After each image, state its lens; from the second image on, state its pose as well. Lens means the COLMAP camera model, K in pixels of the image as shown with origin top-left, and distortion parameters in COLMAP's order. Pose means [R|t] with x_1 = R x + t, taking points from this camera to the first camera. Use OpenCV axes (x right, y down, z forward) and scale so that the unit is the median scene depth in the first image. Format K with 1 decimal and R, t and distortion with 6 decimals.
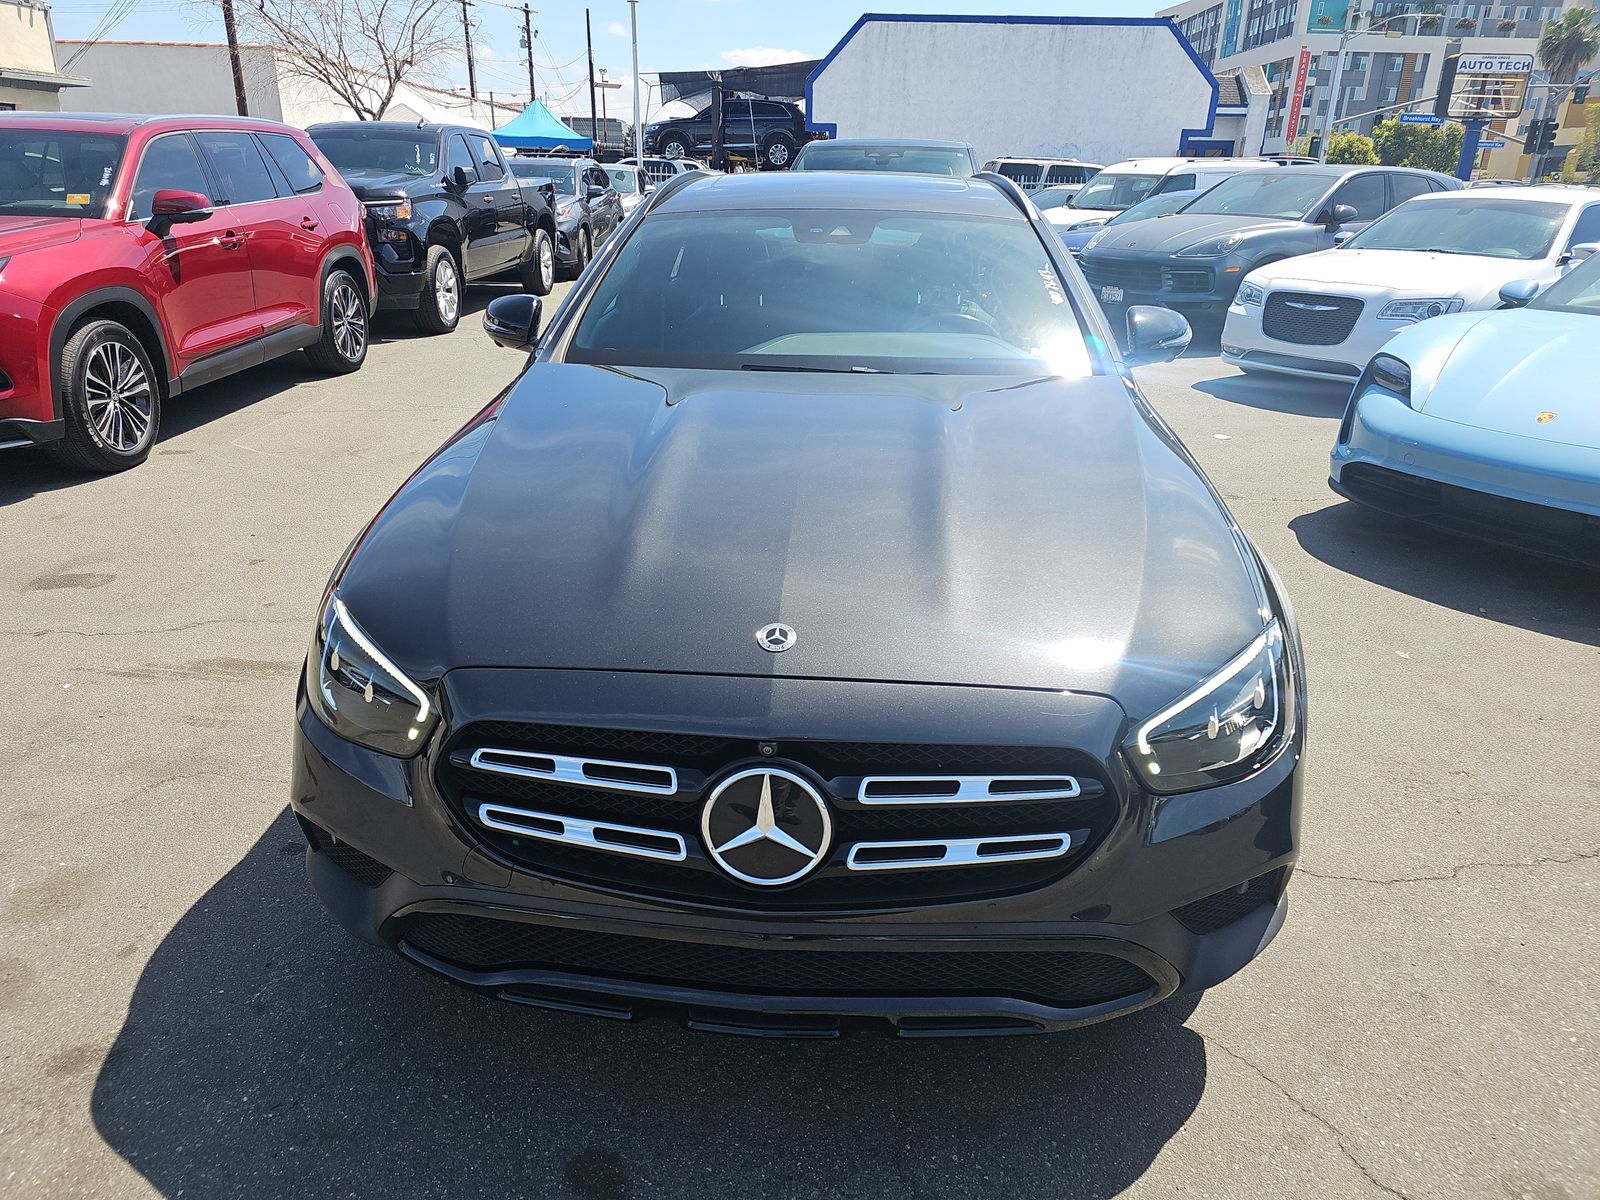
lens RADIAL K [[1073.0, 0, 795.0], [0, 1073.0, 606.8], [0, 0, 1]] dist [0.011027, -0.011162]
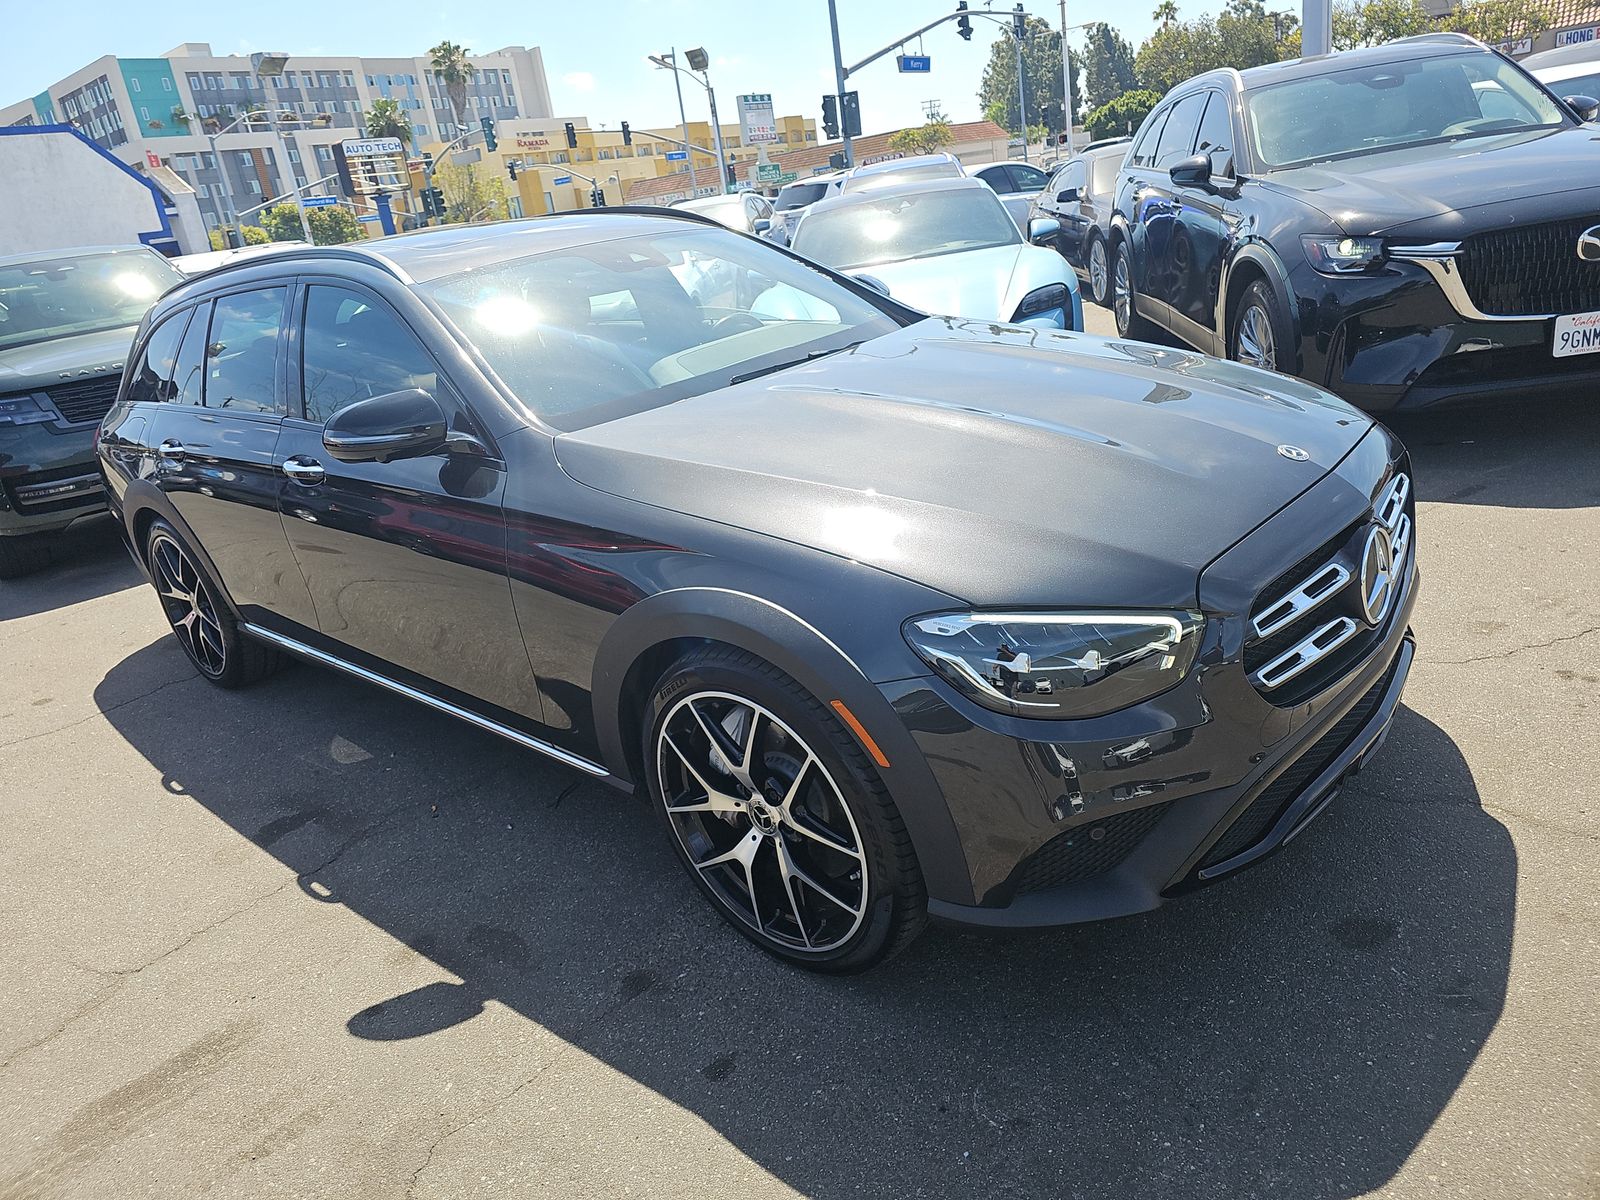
lens RADIAL K [[1073.0, 0, 798.0], [0, 1073.0, 592.8], [0, 0, 1]] dist [0.011027, -0.011162]
pose [[0.593830, -0.375706, 0.711485, -0.147631], [0.436588, 0.893241, 0.107293, -0.023788], [-0.675838, 0.246911, 0.694462, 0.059615]]
